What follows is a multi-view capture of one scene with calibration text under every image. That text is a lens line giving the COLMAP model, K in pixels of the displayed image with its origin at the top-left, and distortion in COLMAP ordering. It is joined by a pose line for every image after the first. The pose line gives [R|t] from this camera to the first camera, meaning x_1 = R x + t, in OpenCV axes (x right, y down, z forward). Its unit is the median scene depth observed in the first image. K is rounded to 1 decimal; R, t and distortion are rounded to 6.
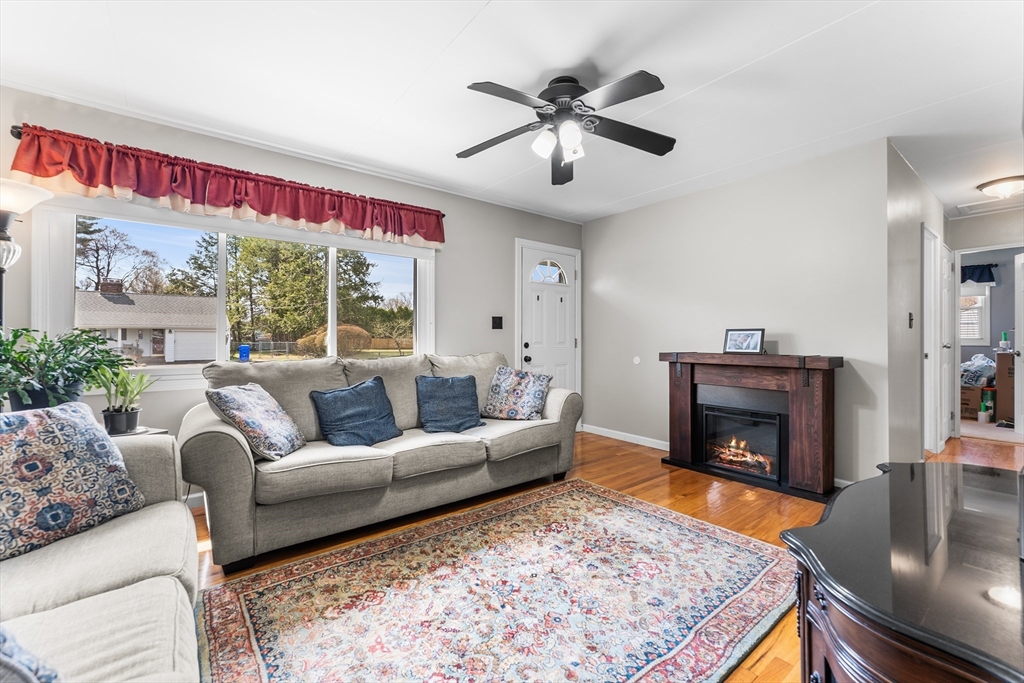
lens RADIAL K [[422.6, 0, 508.1], [0, 422.6, 335.4], [0, 0, 1]] dist [-0.002169, -0.001089]
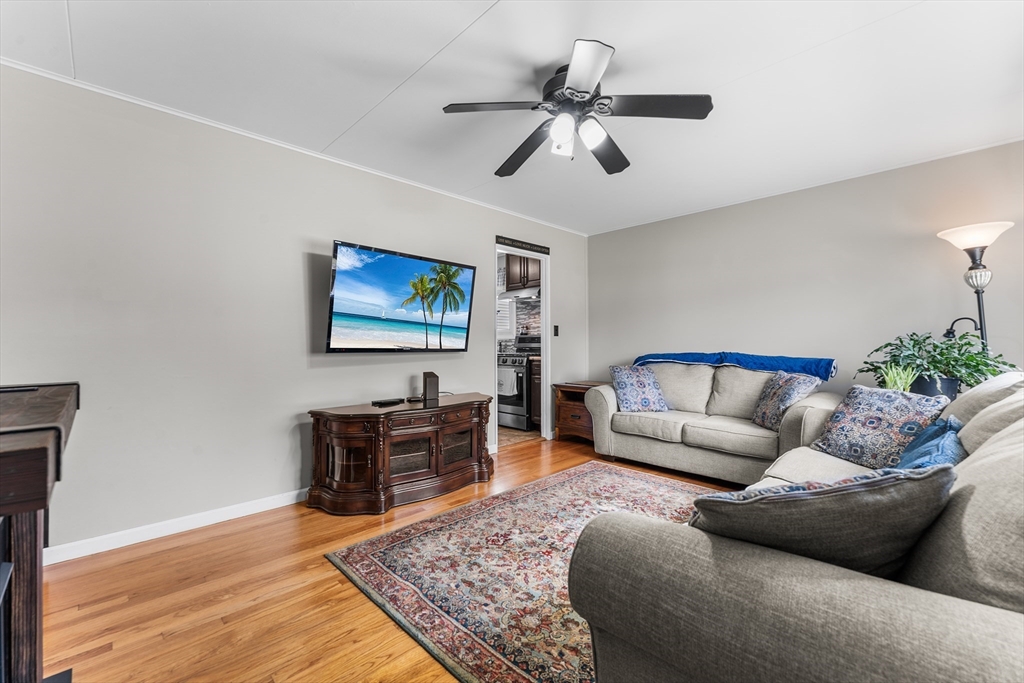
lens RADIAL K [[422.6, 0, 517.8], [0, 422.6, 342.6], [0, 0, 1]] dist [-0.002169, -0.001089]
pose [[-0.991736, -0.000950, -0.128291, 0.328657], [0.000245, 0.999957, -0.009305, 0.014499], [0.128294, -0.009259, -0.991693, 1.687389]]
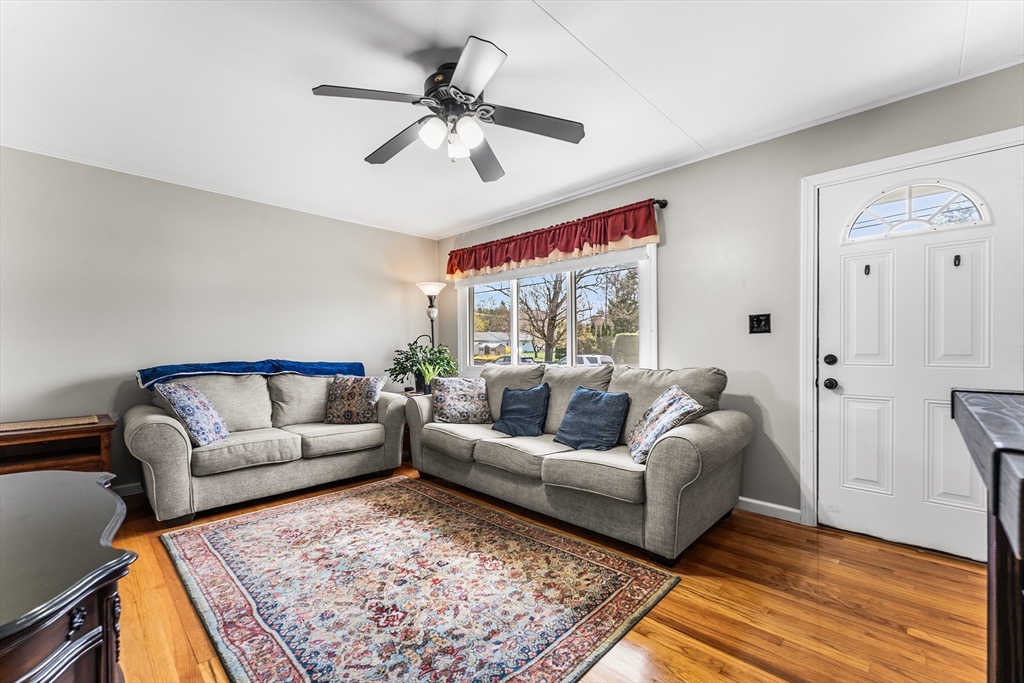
lens RADIAL K [[422.6, 0, 514.1], [0, 422.6, 350.8], [0, 0, 1]] dist [-0.002169, -0.001089]
pose [[0.144199, 0.001613, -0.989547, 0.943669], [0.012581, 0.999915, 0.003463, 0.008635], [0.989469, -0.012949, 0.144166, 0.881040]]
